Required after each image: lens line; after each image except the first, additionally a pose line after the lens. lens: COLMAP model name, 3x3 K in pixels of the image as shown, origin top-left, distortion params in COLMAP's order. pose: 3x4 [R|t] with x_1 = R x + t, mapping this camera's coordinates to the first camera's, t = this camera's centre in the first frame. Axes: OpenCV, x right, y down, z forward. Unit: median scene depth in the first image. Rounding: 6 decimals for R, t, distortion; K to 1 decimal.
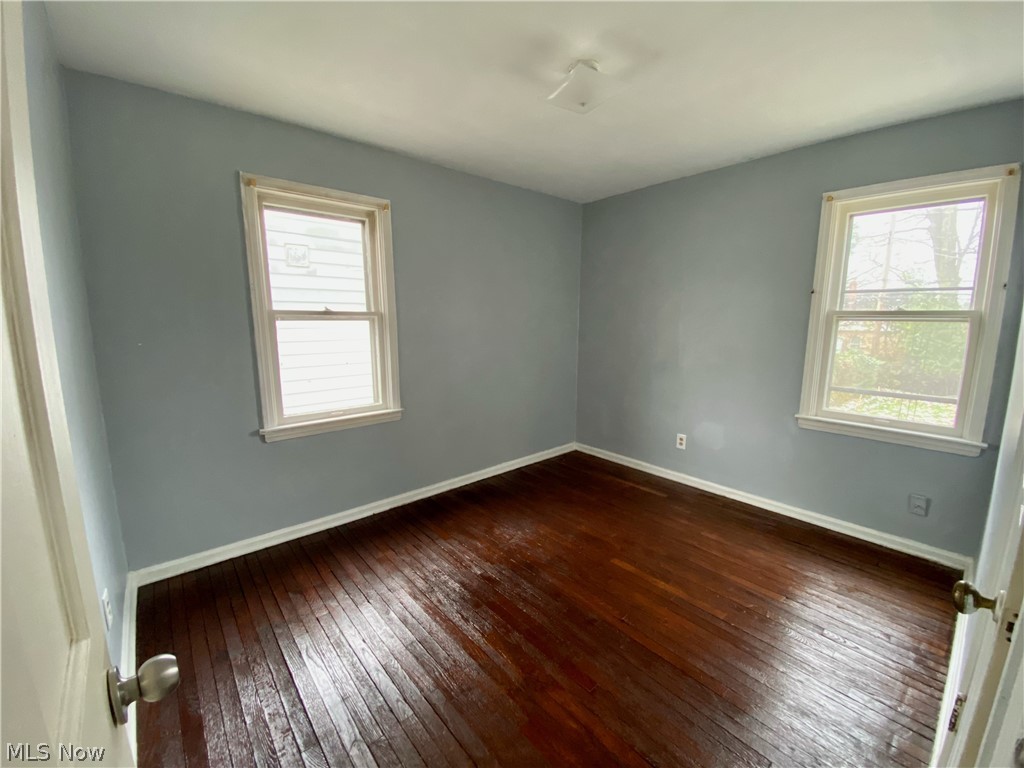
lens RADIAL K [[421.4, 0, 512.0], [0, 421.4, 384.0], [0, 0, 1]] dist [0.002047, 0.000021]
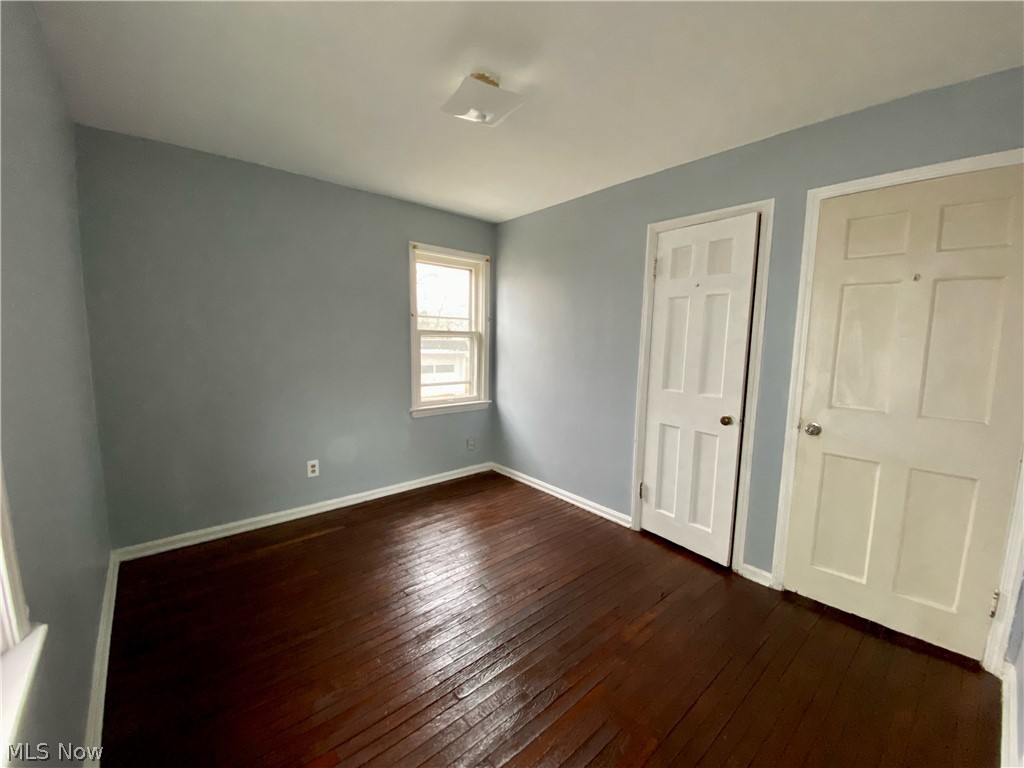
lens RADIAL K [[421.4, 0, 512.0], [0, 421.4, 384.0], [0, 0, 1]] dist [0.002047, 0.000021]
pose [[-0.014258, -0.119581, 0.992722, -0.518001], [0.138421, 0.983028, 0.120401, -0.099208], [-0.990271, 0.139131, 0.002536, 0.594697]]
